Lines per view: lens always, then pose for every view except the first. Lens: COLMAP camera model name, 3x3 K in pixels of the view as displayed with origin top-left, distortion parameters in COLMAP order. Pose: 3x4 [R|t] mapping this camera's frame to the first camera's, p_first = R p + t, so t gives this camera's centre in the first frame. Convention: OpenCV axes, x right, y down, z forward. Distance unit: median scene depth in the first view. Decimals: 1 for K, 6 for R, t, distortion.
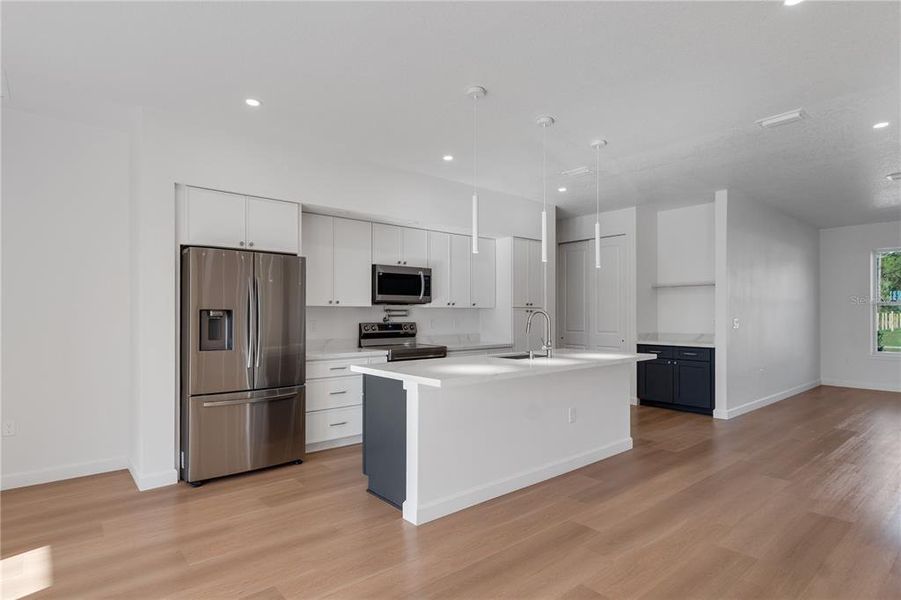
lens RADIAL K [[460.5, 0, 451.3], [0, 460.5, 313.5], [0, 0, 1]] dist [-0.016689, -0.000618]
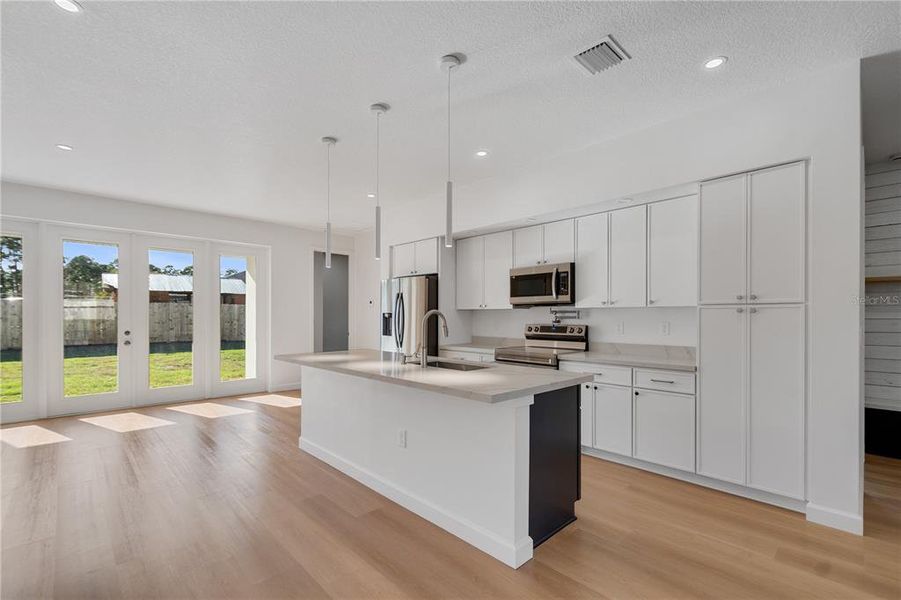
lens RADIAL K [[418.0, 0, 452.3], [0, 418.0, 311.7], [0, 0, 1]] dist [-0.013348, -0.000373]
pose [[0.063693, -0.006148, -0.997951, 0.726415], [0.004820, 0.999971, -0.005852, -0.003049], [0.997958, -0.004437, 0.063721, 0.741505]]
